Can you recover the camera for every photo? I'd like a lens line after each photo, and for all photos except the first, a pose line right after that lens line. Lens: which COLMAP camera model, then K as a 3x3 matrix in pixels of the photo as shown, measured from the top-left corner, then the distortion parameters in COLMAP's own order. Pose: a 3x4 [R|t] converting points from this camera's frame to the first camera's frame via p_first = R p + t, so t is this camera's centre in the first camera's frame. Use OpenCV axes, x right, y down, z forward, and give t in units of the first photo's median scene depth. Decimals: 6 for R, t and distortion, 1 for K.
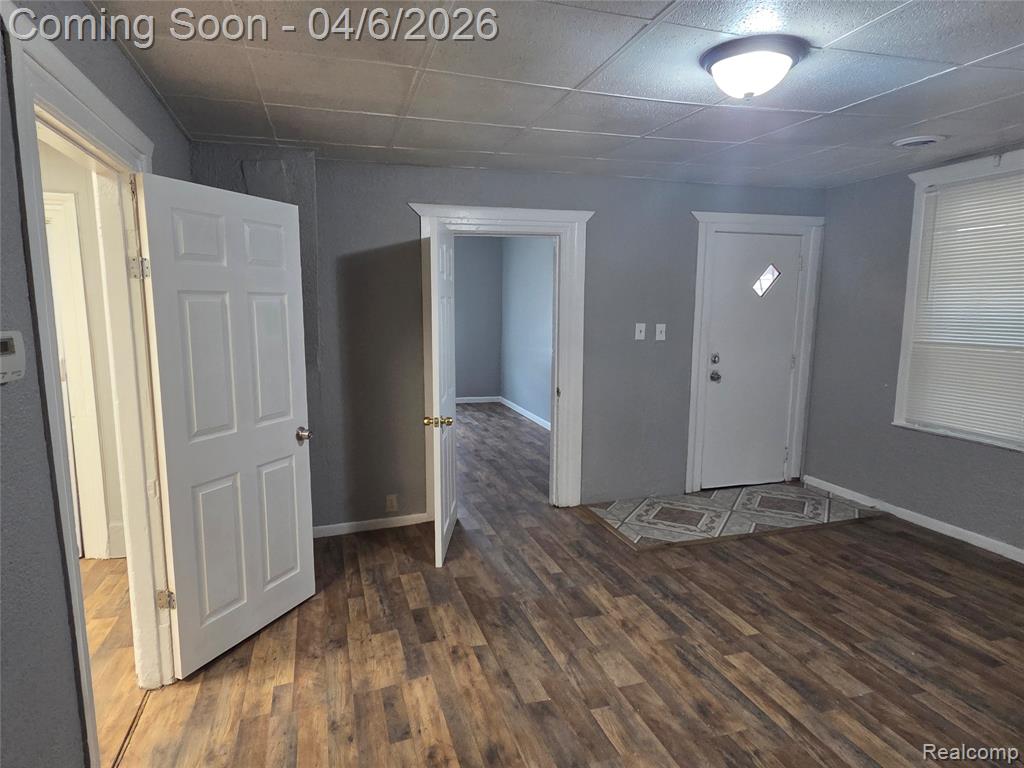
lens RADIAL K [[618.1, 0, 514.2], [0, 618.1, 386.3], [0, 0, 1]] dist [-0.003526, 0.000829]
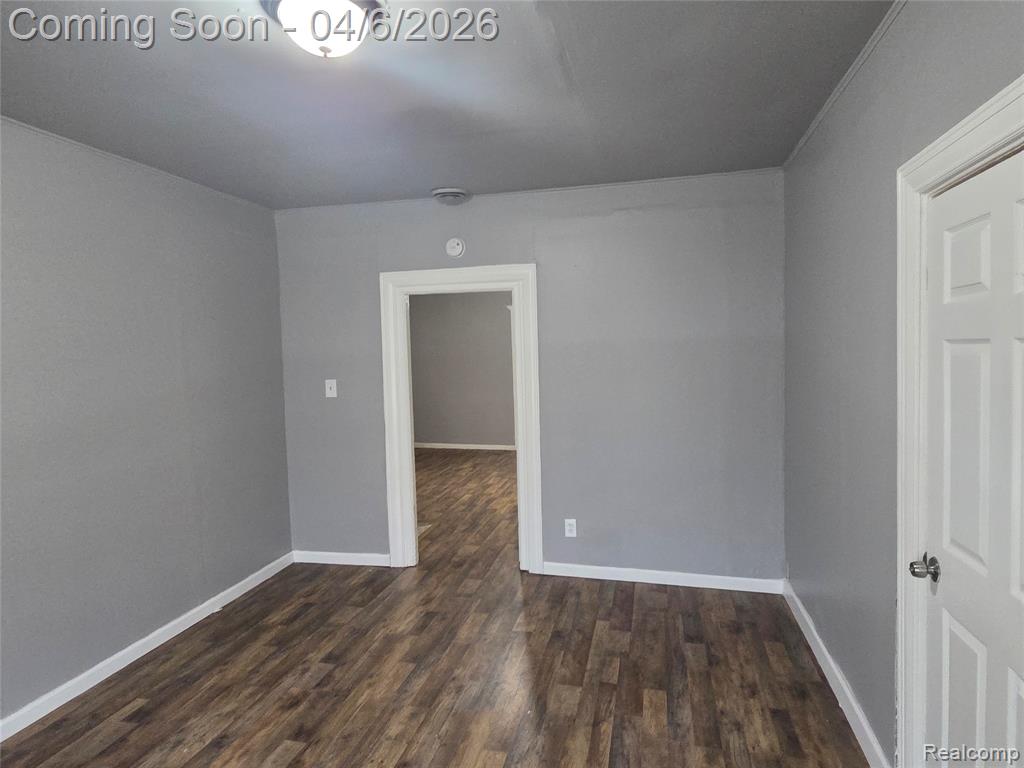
lens RADIAL K [[618.1, 0, 514.2], [0, 618.1, 386.3], [0, 0, 1]] dist [-0.003526, 0.000829]
pose [[-0.862077, -0.006055, 0.506742, -0.762079], [0.099451, 0.978464, 0.180879, -0.328446], [-0.496924, 0.206327, -0.842909, 2.282727]]
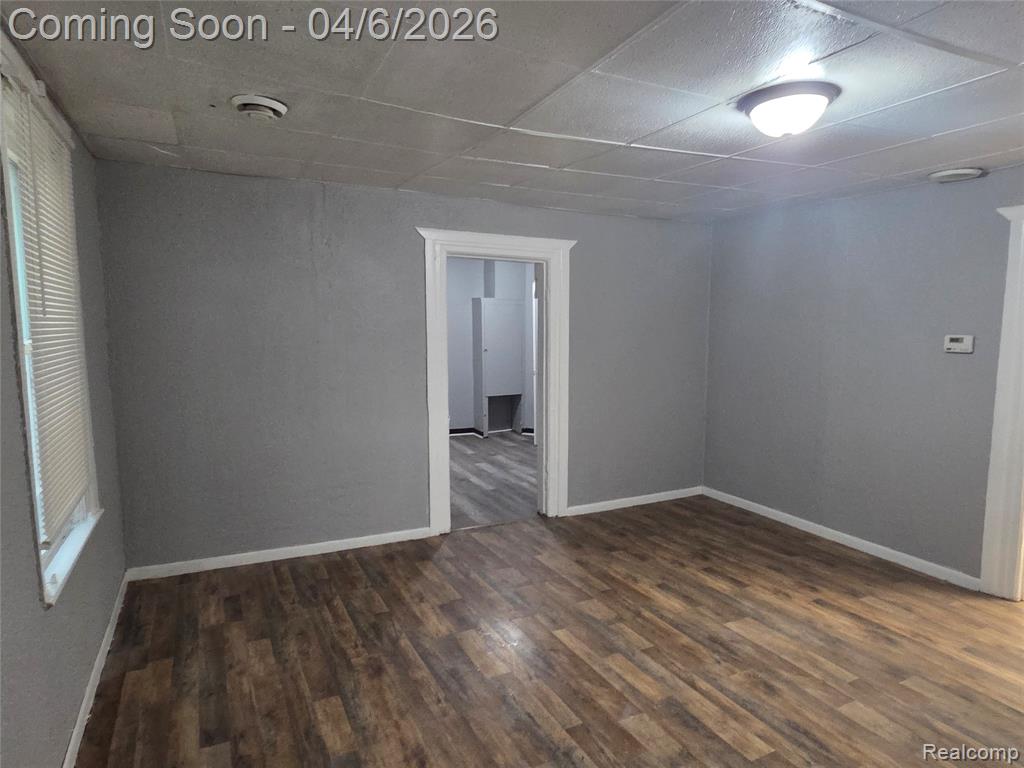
lens RADIAL K [[618.1, 0, 514.2], [0, 618.1, 386.3], [0, 0, 1]] dist [-0.003526, 0.000829]
pose [[-0.986984, 0.020077, -0.159563, 0.884819], [-0.019521, 0.969884, 0.242785, -0.259196], [0.159632, 0.242740, -0.956867, 1.770144]]
